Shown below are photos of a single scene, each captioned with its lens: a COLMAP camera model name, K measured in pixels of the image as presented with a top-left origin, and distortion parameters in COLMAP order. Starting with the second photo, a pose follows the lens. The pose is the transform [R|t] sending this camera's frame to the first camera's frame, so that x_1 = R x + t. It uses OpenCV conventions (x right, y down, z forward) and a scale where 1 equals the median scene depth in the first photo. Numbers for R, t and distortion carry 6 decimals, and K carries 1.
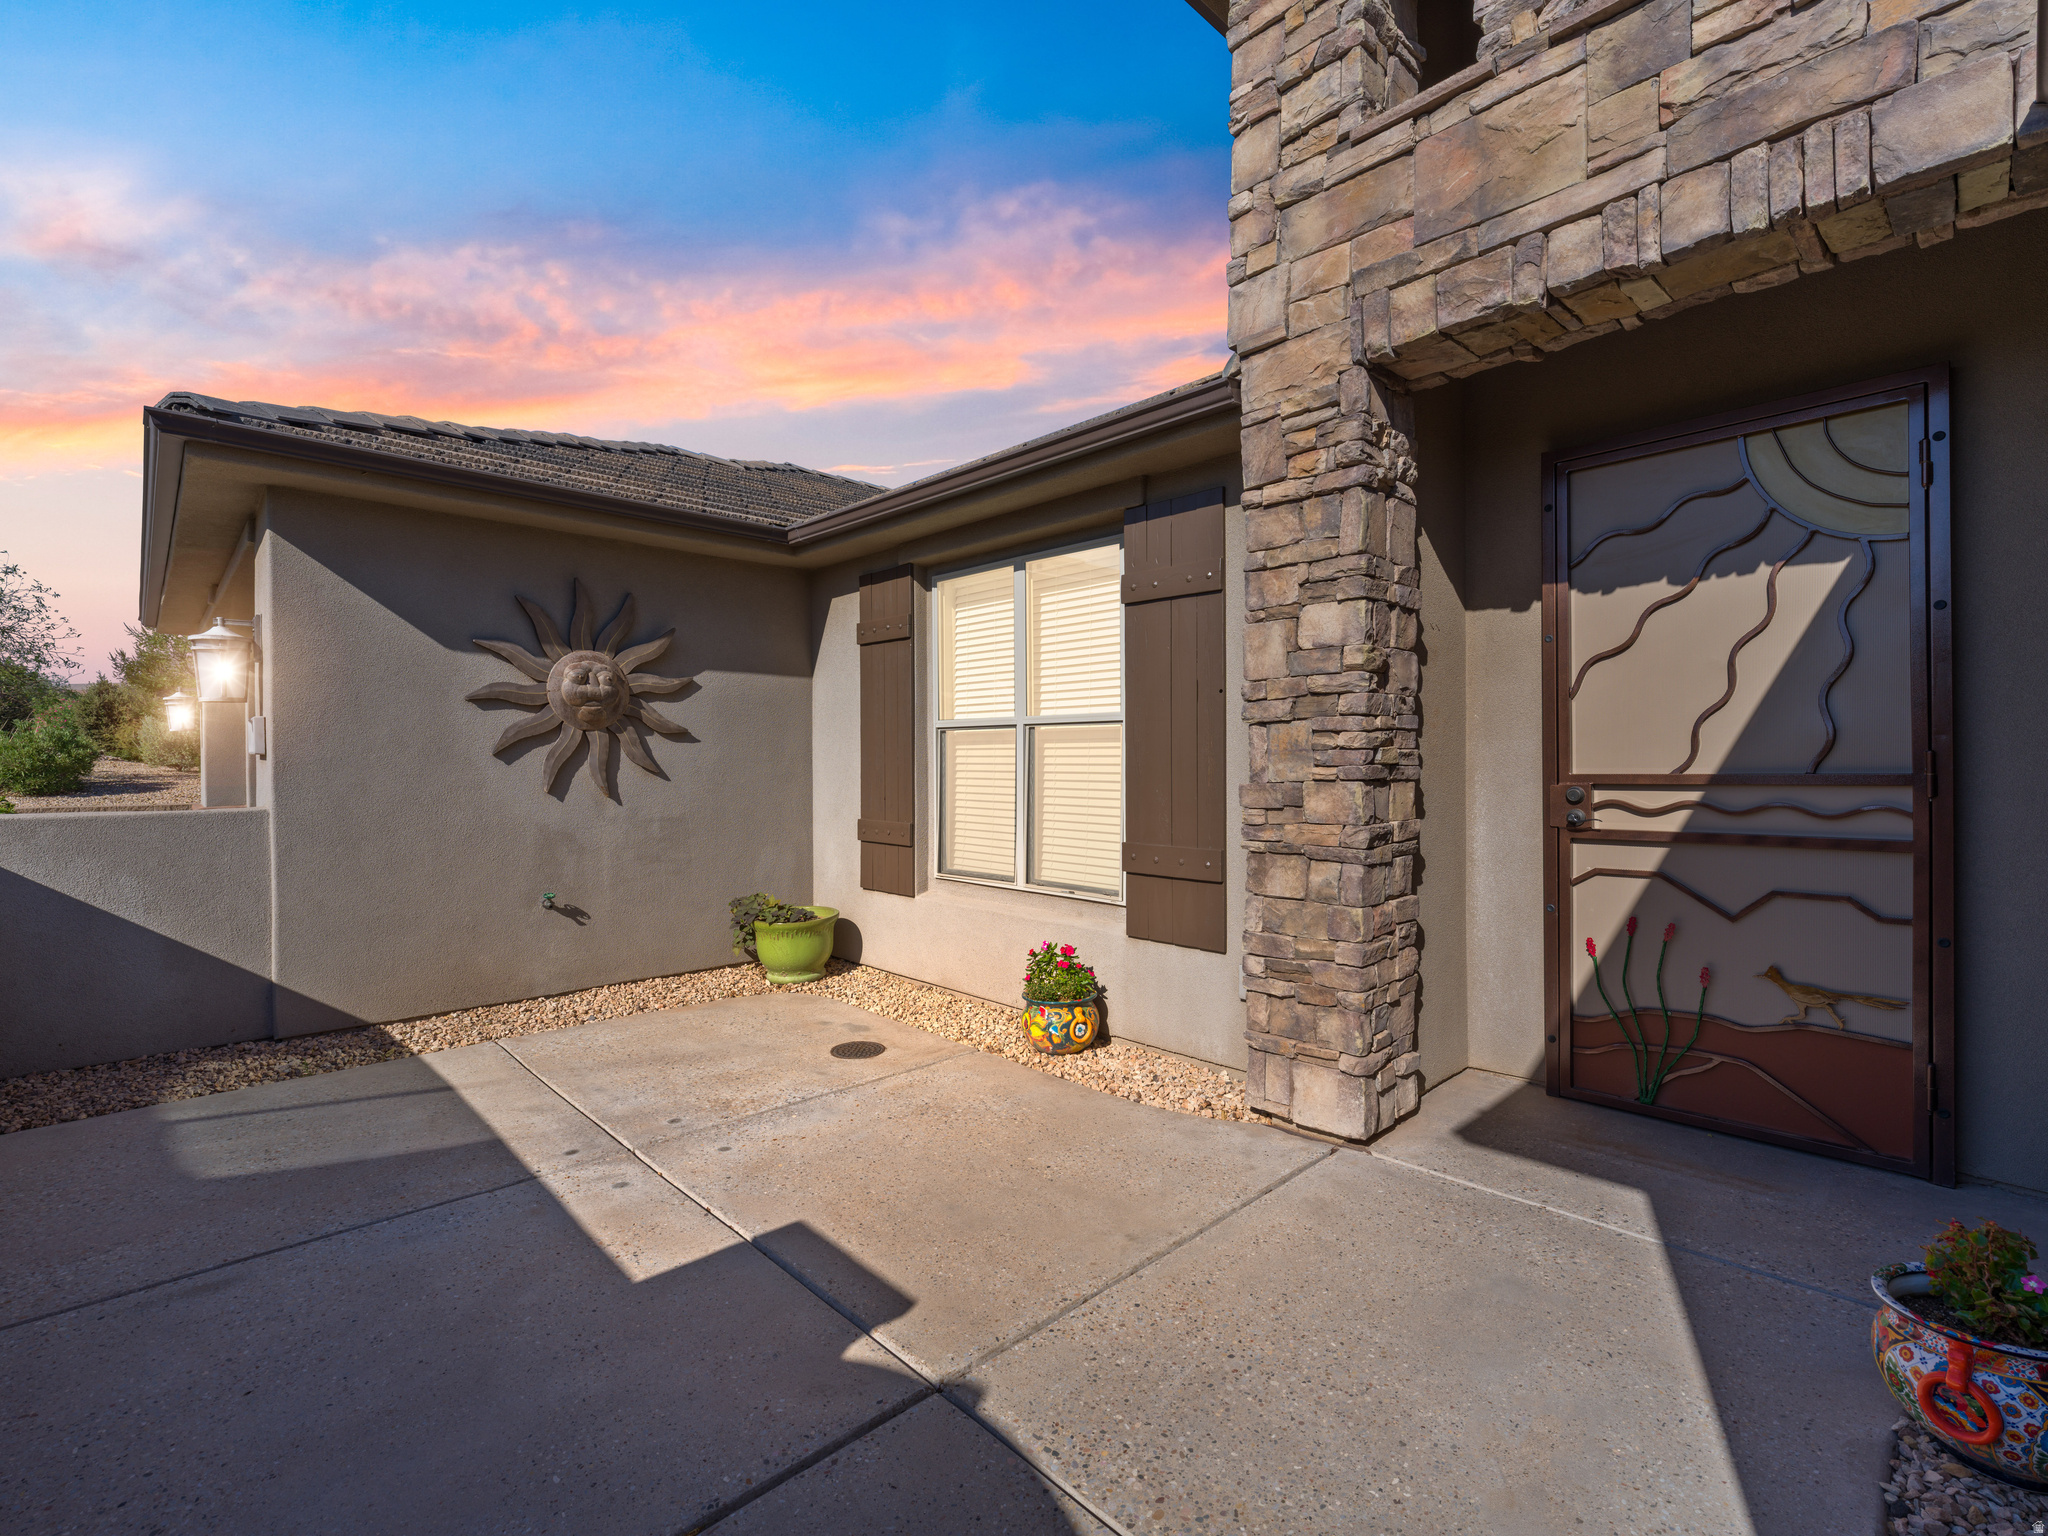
lens RADIAL K [[934.2, 0, 1021.8], [0, 934.2, 761.5], [0, 0, 1]] dist [-0.002761, 0.001397]
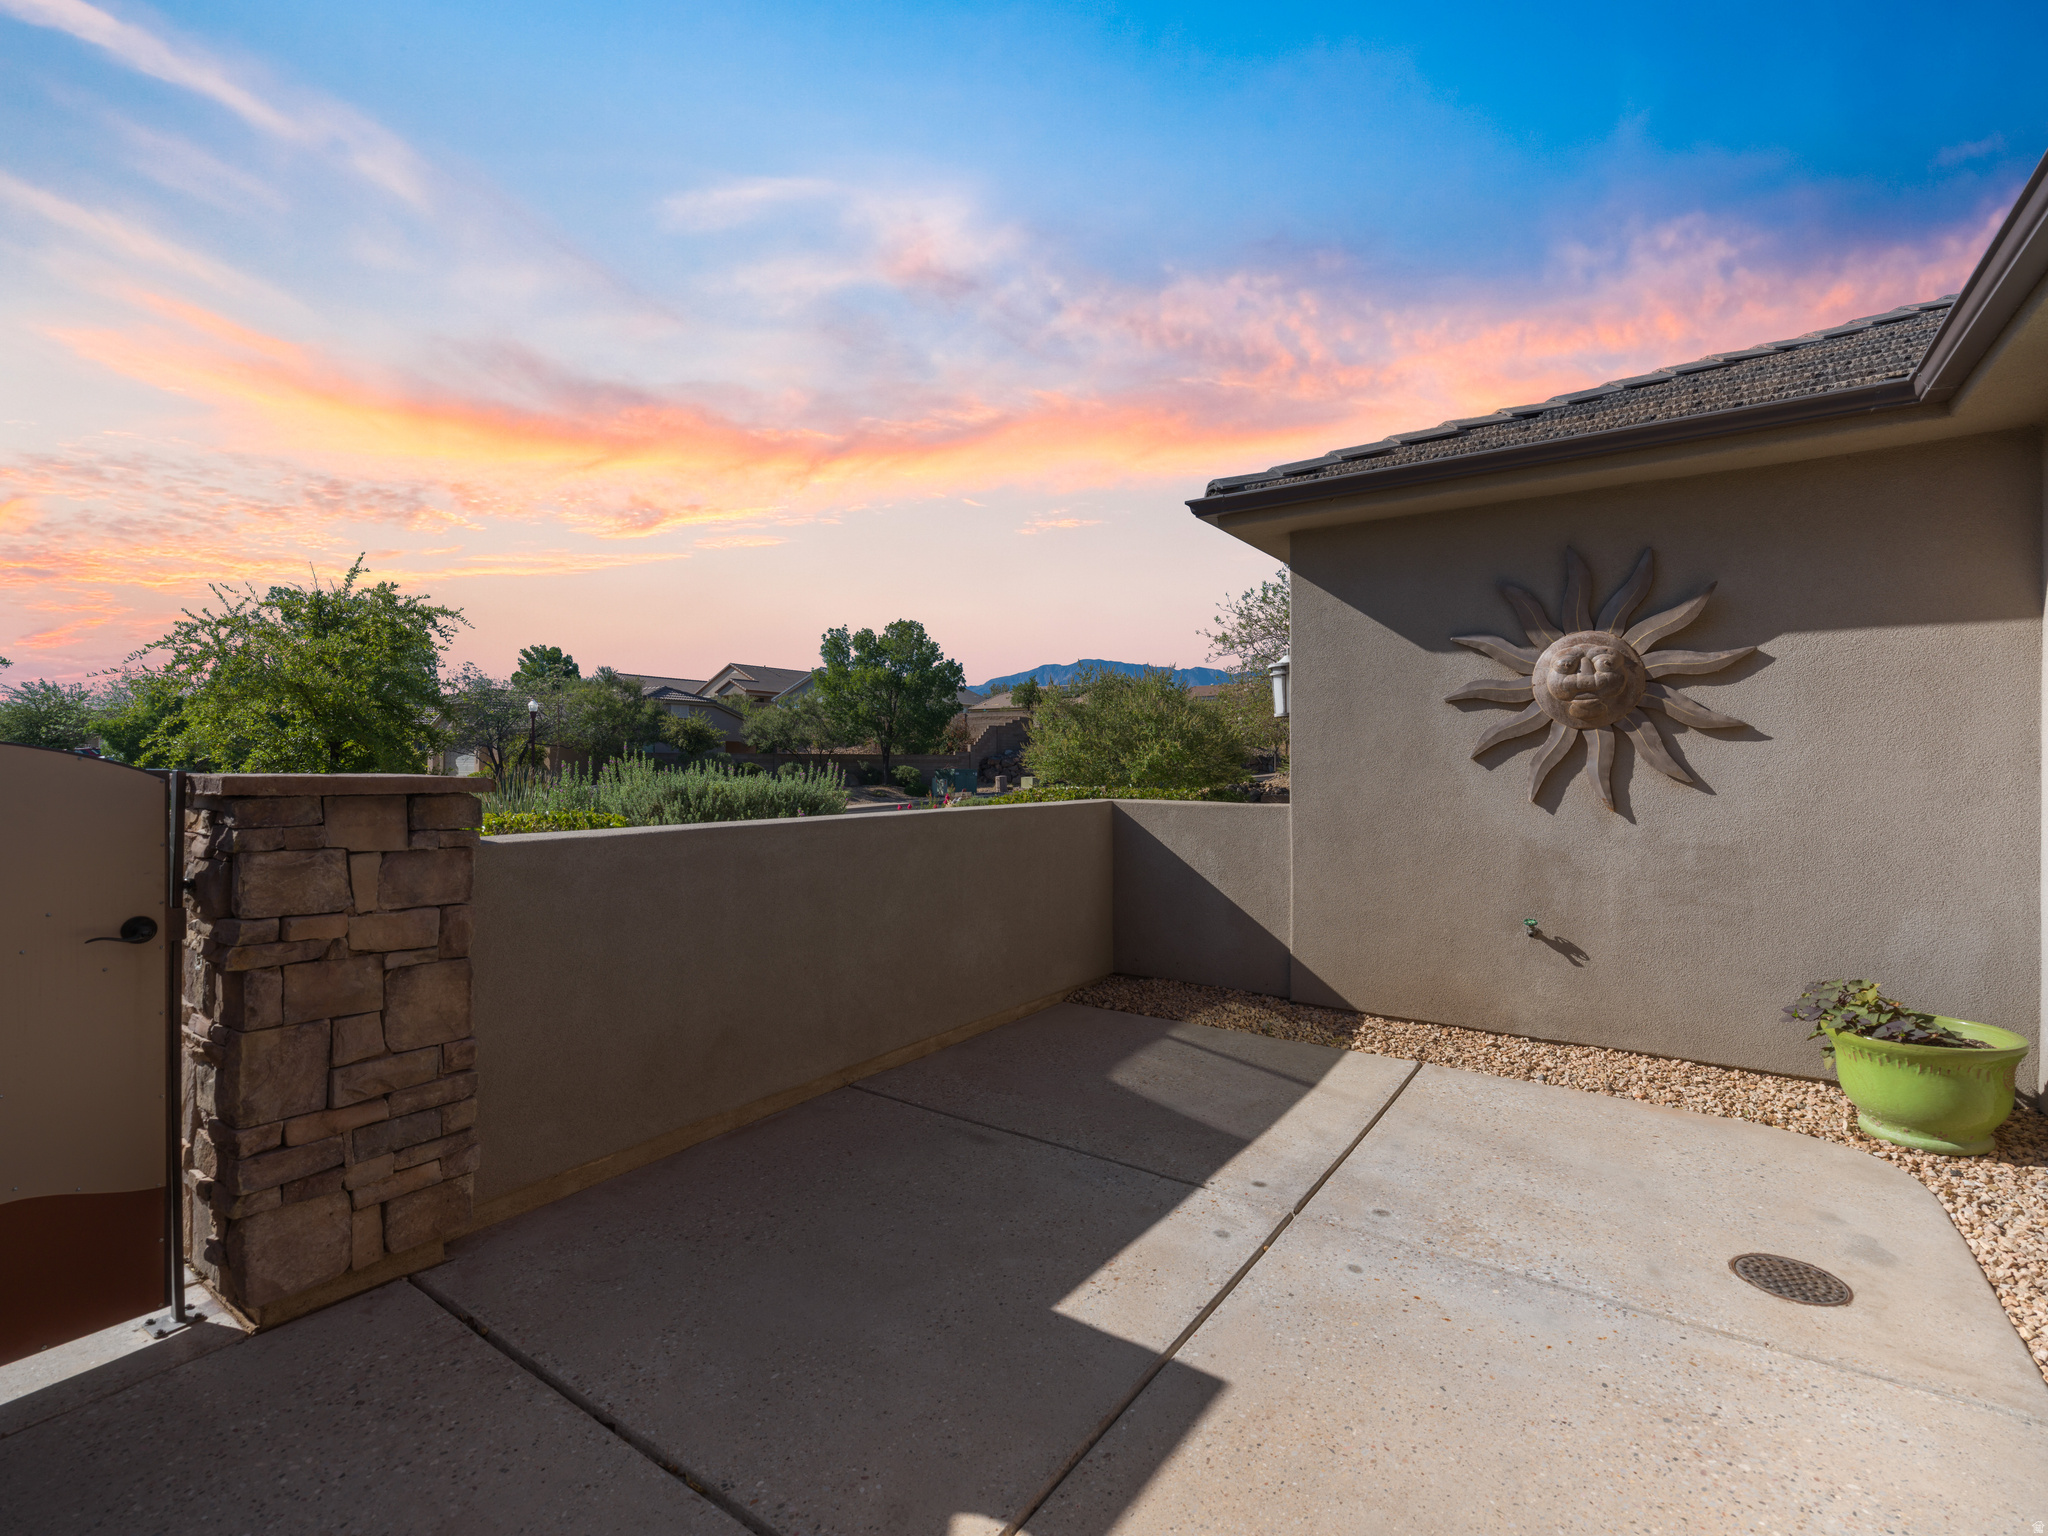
lens RADIAL K [[934.2, 0, 1021.9], [0, 934.2, 764.6], [0, 0, 1]] dist [-0.002761, 0.001397]
pose [[0.194616, 0.002734, -0.980876, 0.257158], [-0.003322, 0.999992, 0.002128, -0.002454], [0.980874, 0.002844, 0.194623, 0.384916]]
